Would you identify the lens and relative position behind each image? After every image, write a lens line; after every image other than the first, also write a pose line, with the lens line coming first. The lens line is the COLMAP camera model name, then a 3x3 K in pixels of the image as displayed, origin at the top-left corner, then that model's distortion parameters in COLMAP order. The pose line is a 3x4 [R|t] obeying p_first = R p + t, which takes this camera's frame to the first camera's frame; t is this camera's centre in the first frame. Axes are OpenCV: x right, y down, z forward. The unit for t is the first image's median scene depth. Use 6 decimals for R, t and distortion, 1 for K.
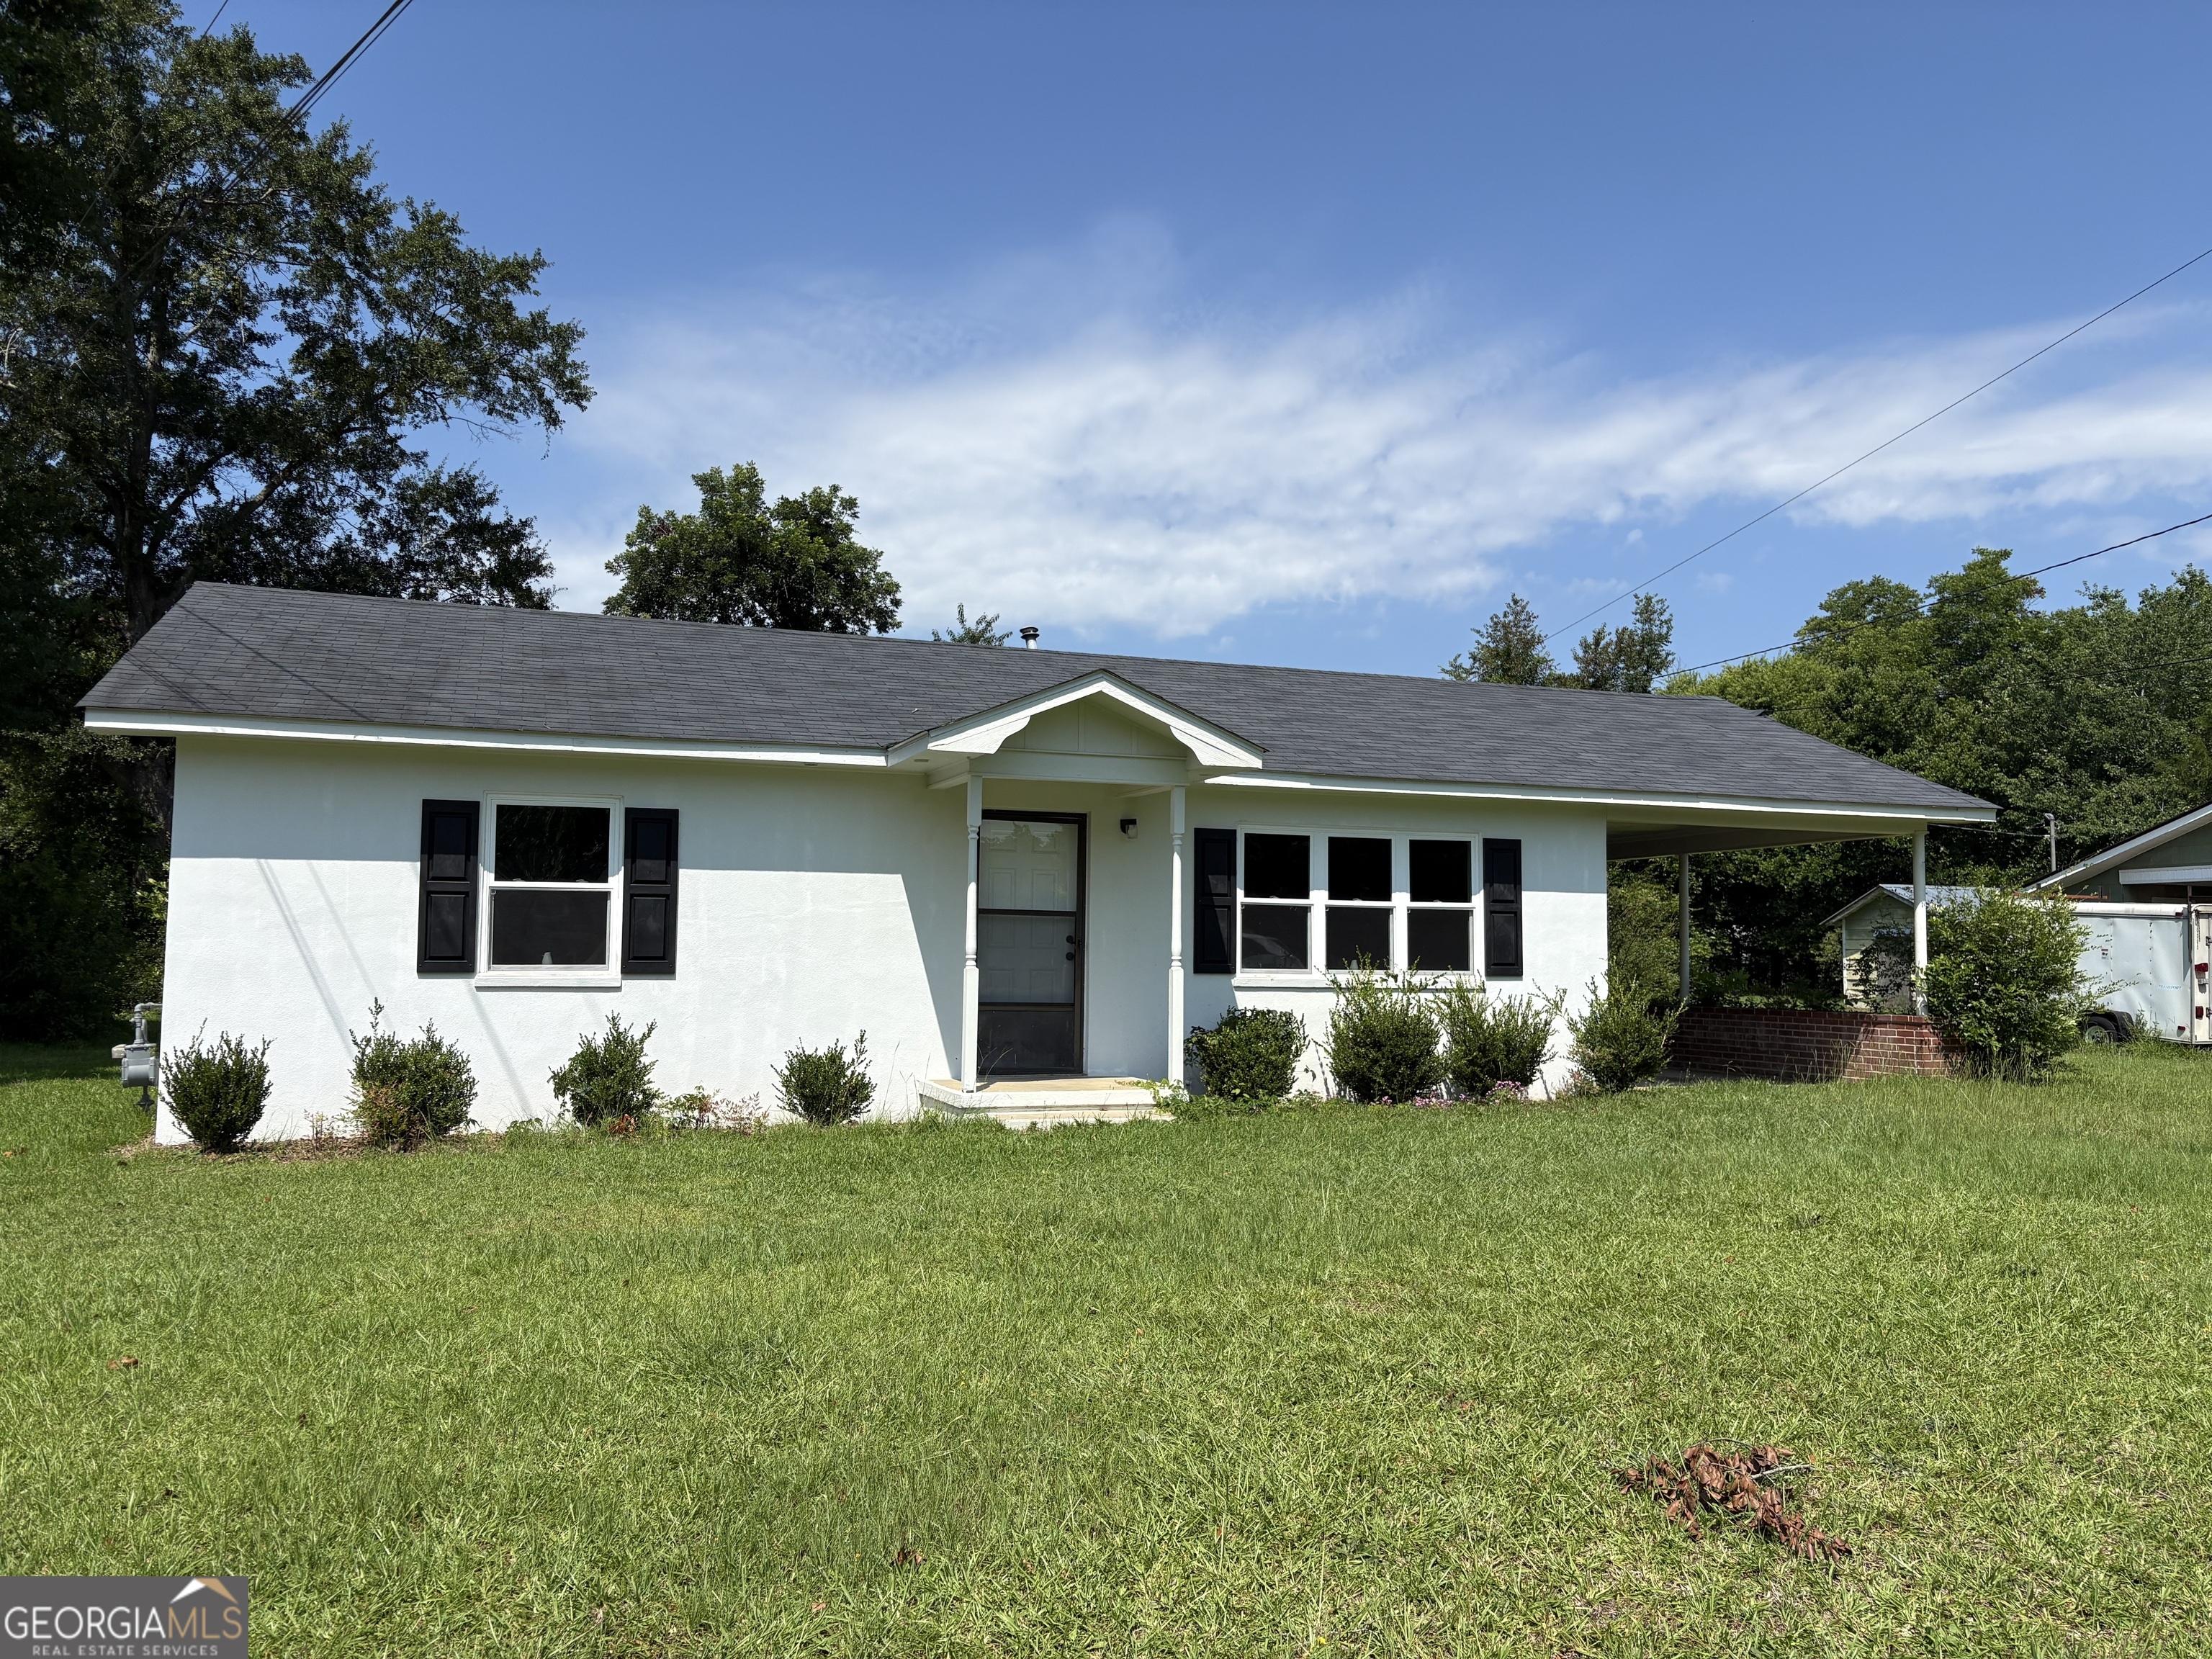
lens RADIAL K [[1657.1, 0, 1105.8], [0, 1657.1, 899.3], [0, 0, 1]] dist [-0.003361, -0.003719]
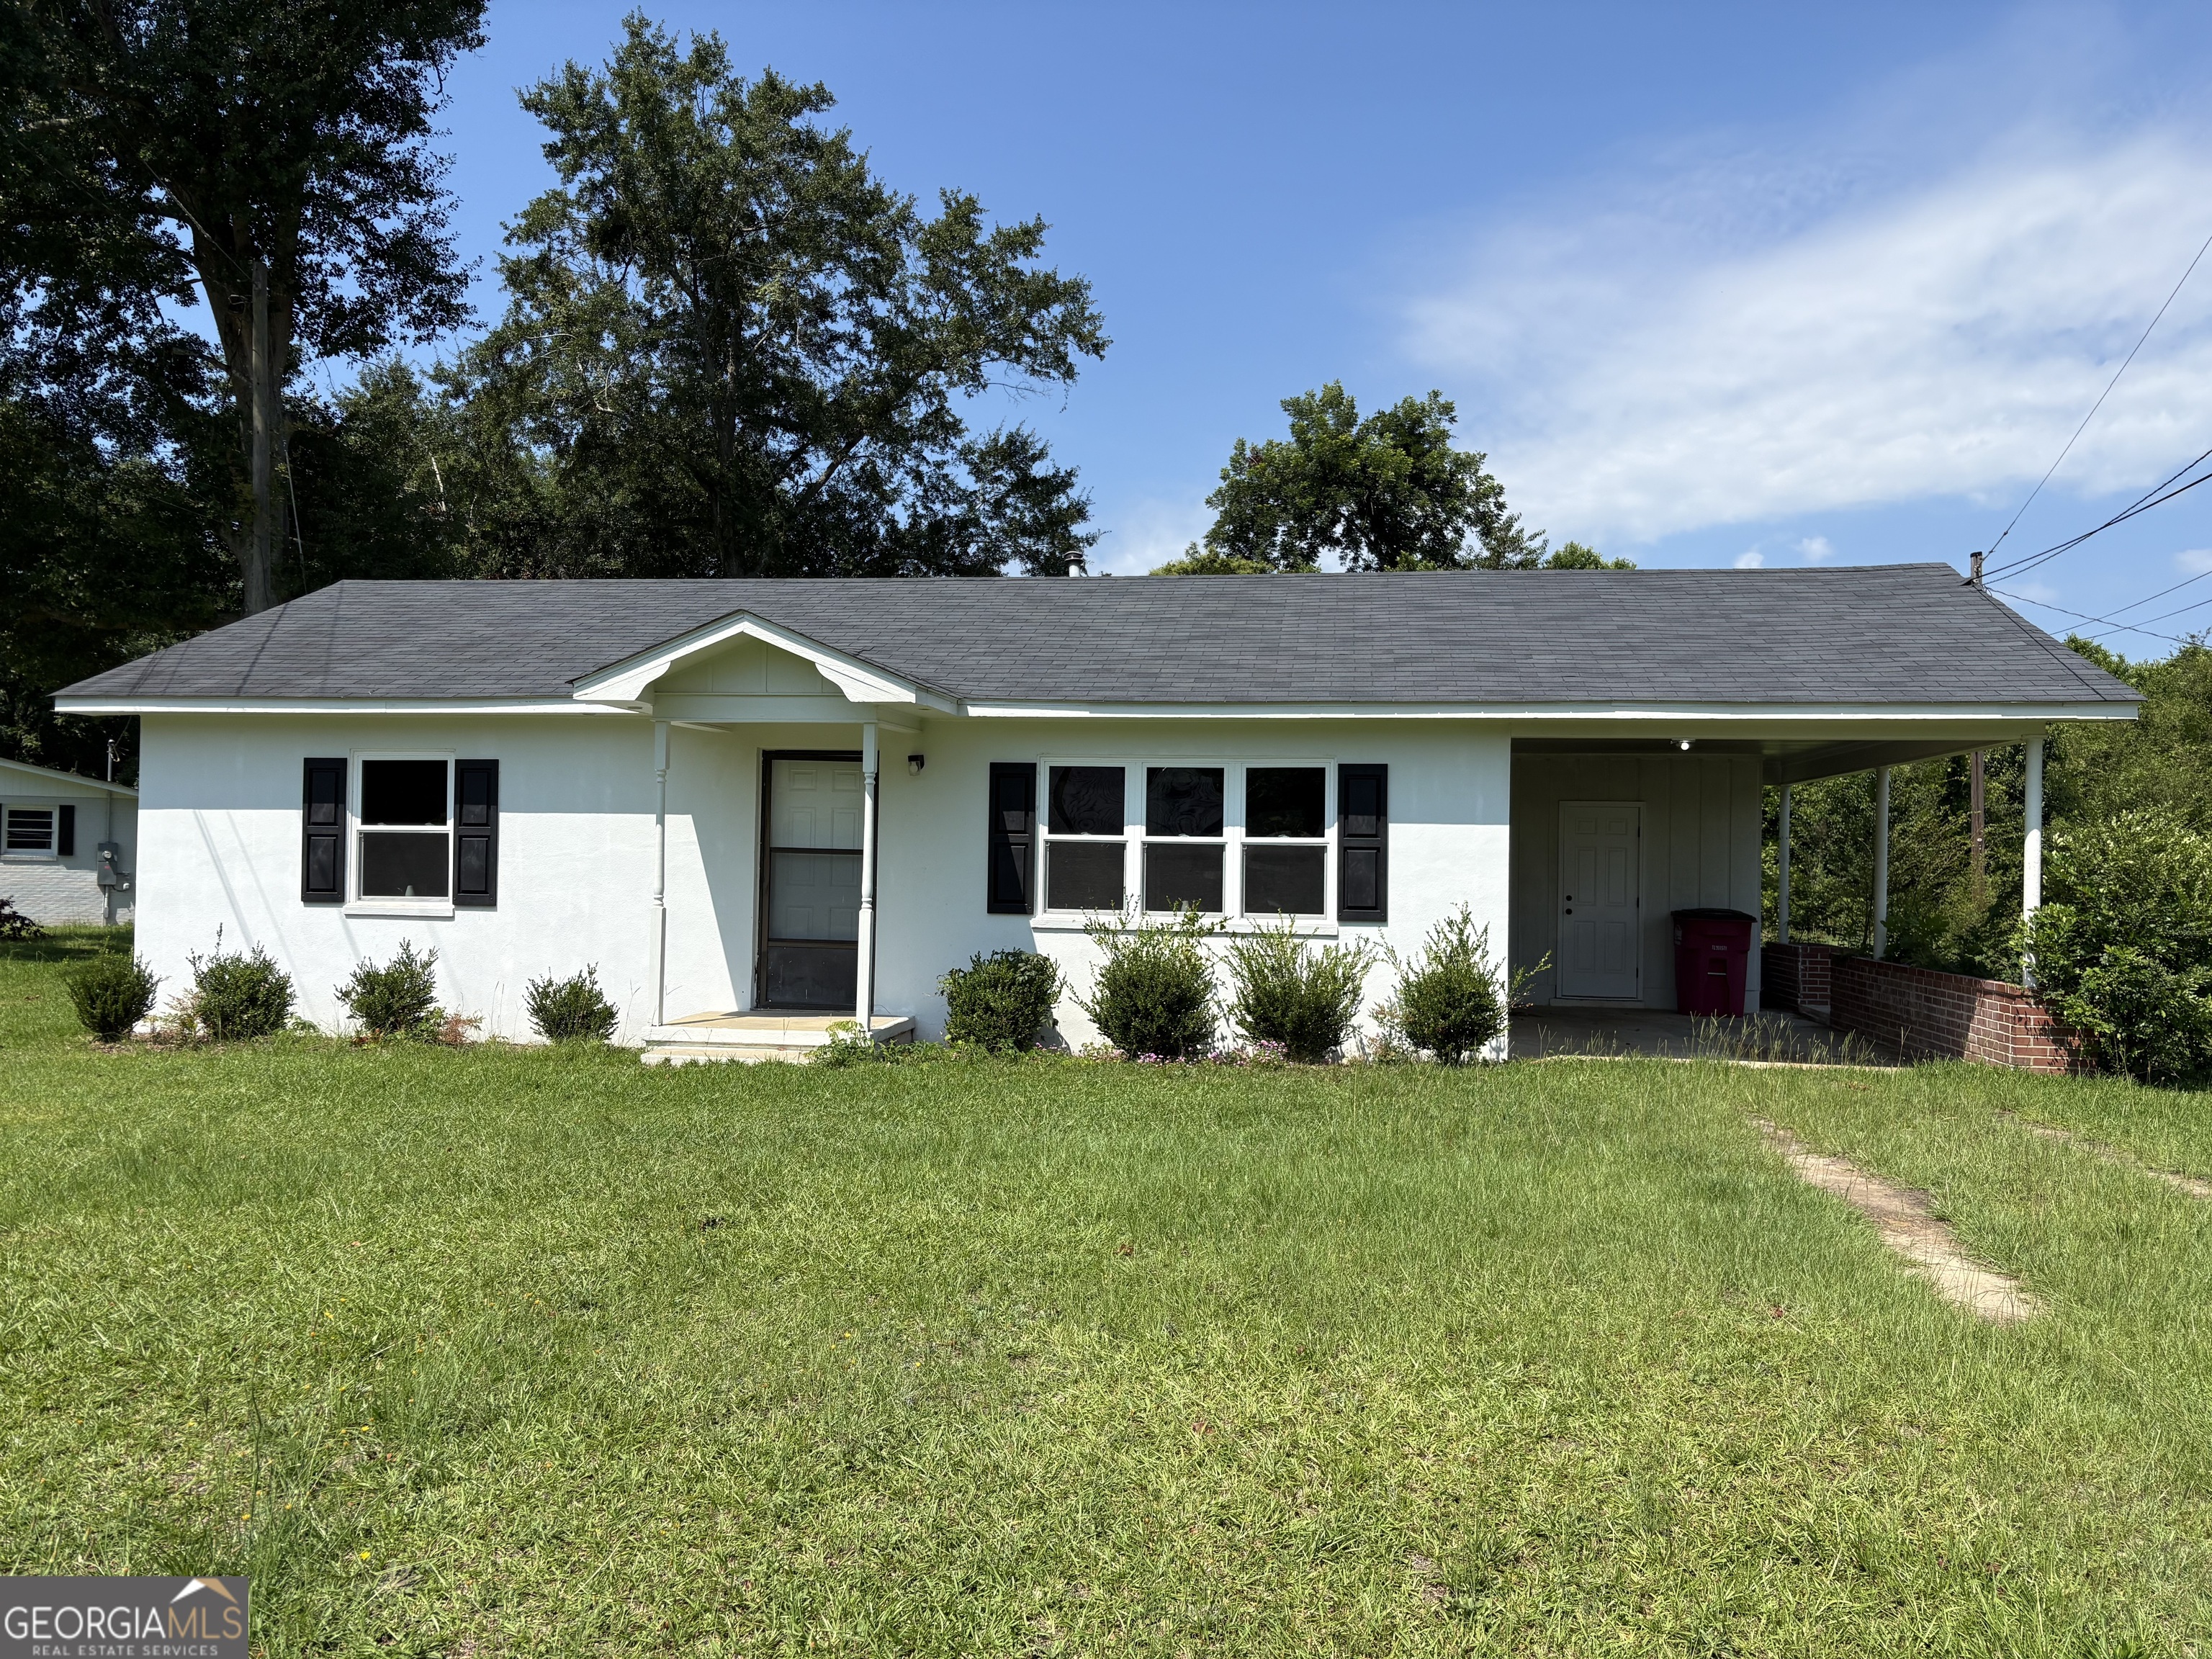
lens RADIAL K [[1696.7, 0, 1232.4], [0, 1696.7, 827.9], [0, 0, 1]] dist [0.132073, -0.247646]
pose [[0.862555, -0.003353, -0.505953, 0.614651], [0.008483, 0.999933, 0.007836, -0.010462], [0.505893, -0.011051, 0.862526, 0.198640]]
